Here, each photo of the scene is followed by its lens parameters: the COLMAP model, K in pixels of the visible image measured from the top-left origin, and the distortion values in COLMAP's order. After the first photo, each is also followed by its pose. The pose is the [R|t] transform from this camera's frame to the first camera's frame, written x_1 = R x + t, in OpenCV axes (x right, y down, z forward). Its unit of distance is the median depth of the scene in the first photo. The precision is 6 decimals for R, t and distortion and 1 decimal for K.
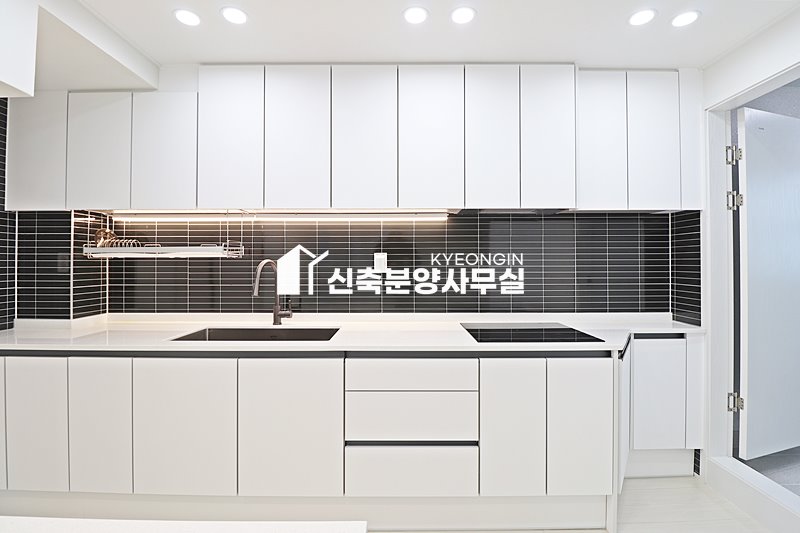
lens RADIAL K [[368.1, 0, 403.9], [0, 368.1, 258.4], [0, 0, 1]] dist [-0.012573, -0.005974]
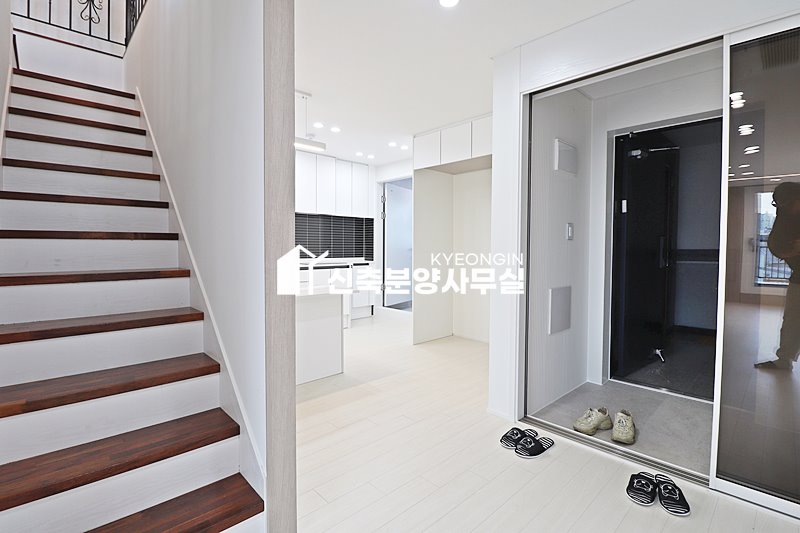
lens RADIAL K [[368.1, 0, 401.3], [0, 368.1, 260.1], [0, 0, 1]] dist [-0.012573, -0.005974]
pose [[0.725901, -0.019142, 0.687533, -0.947904], [-0.012403, 0.999086, 0.040912, 0.066513], [-0.687688, -0.038225, 0.725000, -1.166720]]
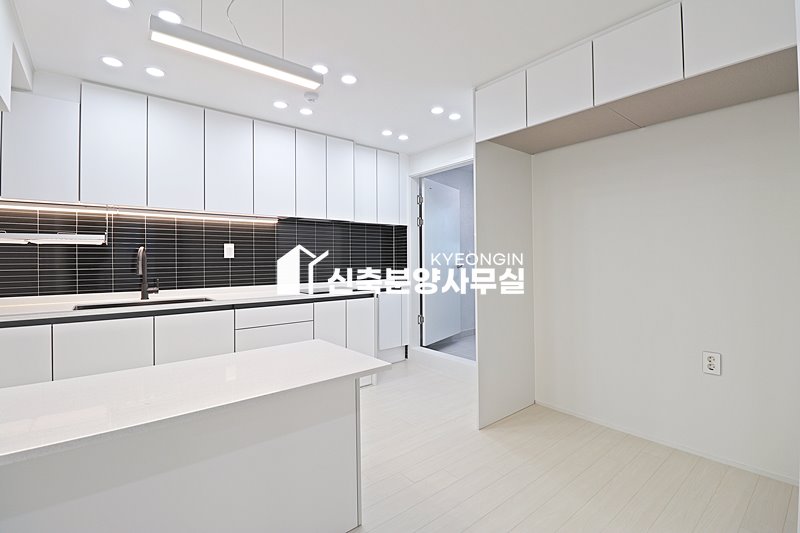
lens RADIAL K [[368.1, 0, 398.6], [0, 368.1, 261.9], [0, 0, 1]] dist [-0.012573, -0.005974]
pose [[0.778339, -0.007755, 0.627797, -0.496284], [0.000102, 0.999925, 0.012225, 0.042170], [-0.627845, -0.009451, 0.778281, -0.551156]]
